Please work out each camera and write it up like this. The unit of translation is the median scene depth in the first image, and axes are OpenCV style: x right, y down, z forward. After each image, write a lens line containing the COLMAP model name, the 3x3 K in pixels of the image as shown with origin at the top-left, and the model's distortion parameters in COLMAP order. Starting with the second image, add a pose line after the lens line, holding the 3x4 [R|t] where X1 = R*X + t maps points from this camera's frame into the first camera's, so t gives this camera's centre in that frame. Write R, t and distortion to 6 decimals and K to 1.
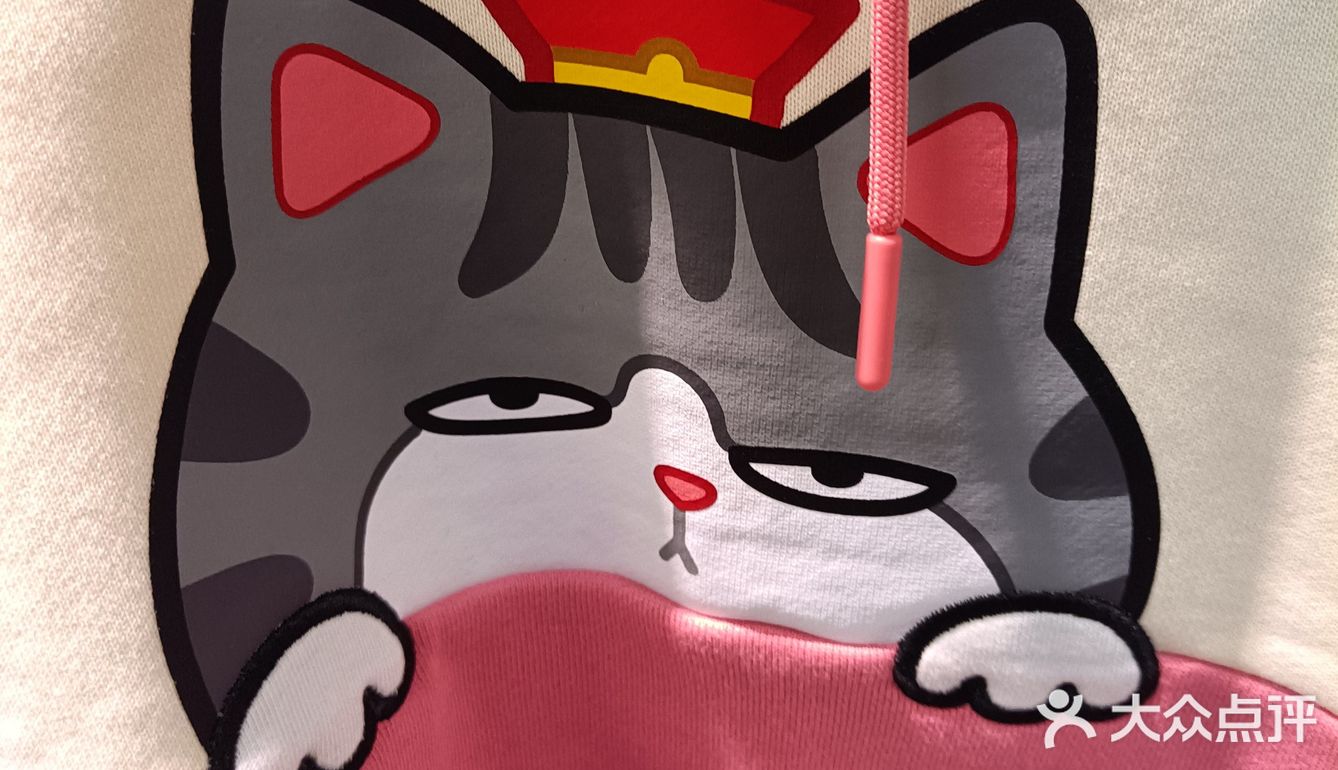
lens RADIAL K [[1338.6, 0, 669.0], [0, 1338.6, 385.0], [0, 0, 1]] dist [-0.016304, -0.002146]
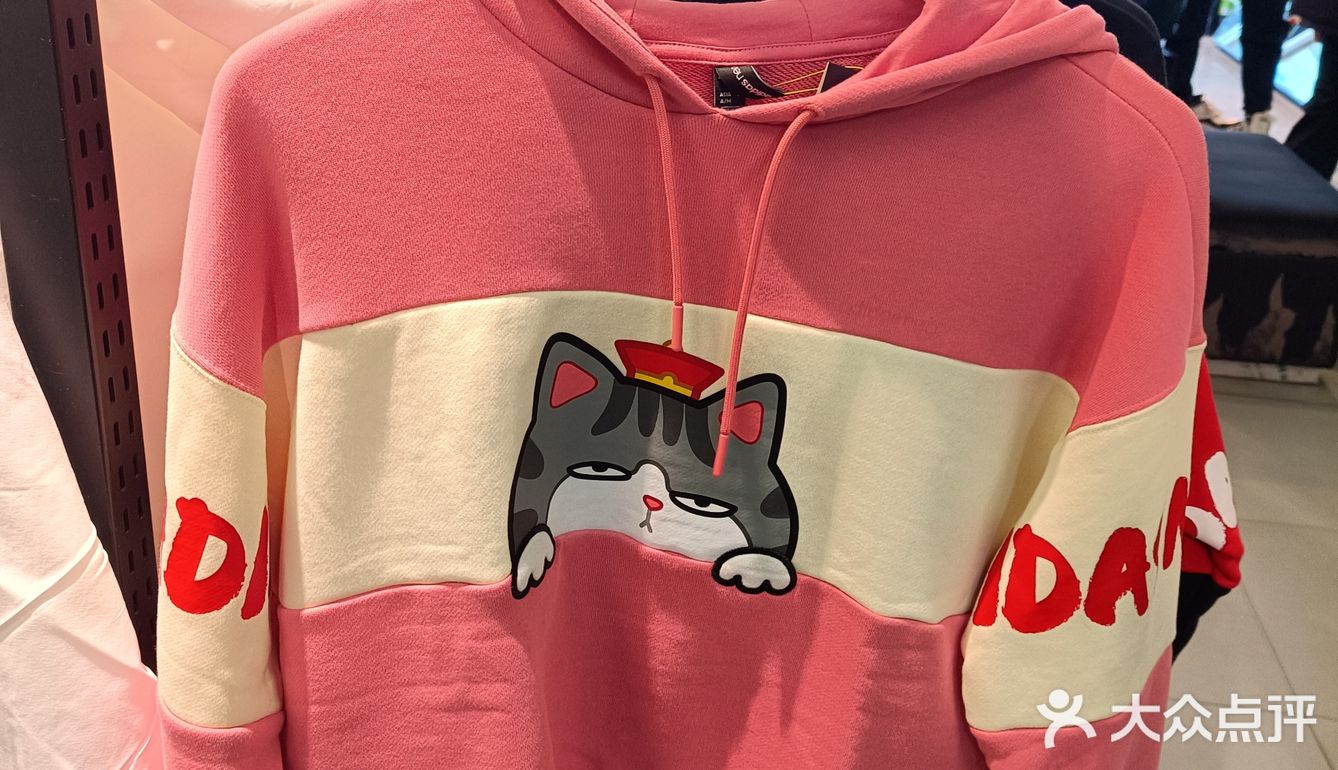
lens RADIAL K [[1338.6, 0, 669.0], [0, 1338.6, 385.0], [0, 0, 1]] dist [-0.016304, -0.002146]
pose [[0.984600, 0.114646, 0.131985, -0.402197], [-0.105472, 0.991625, -0.074541, 0.033453], [-0.139425, 0.059472, 0.988445, -2.145298]]
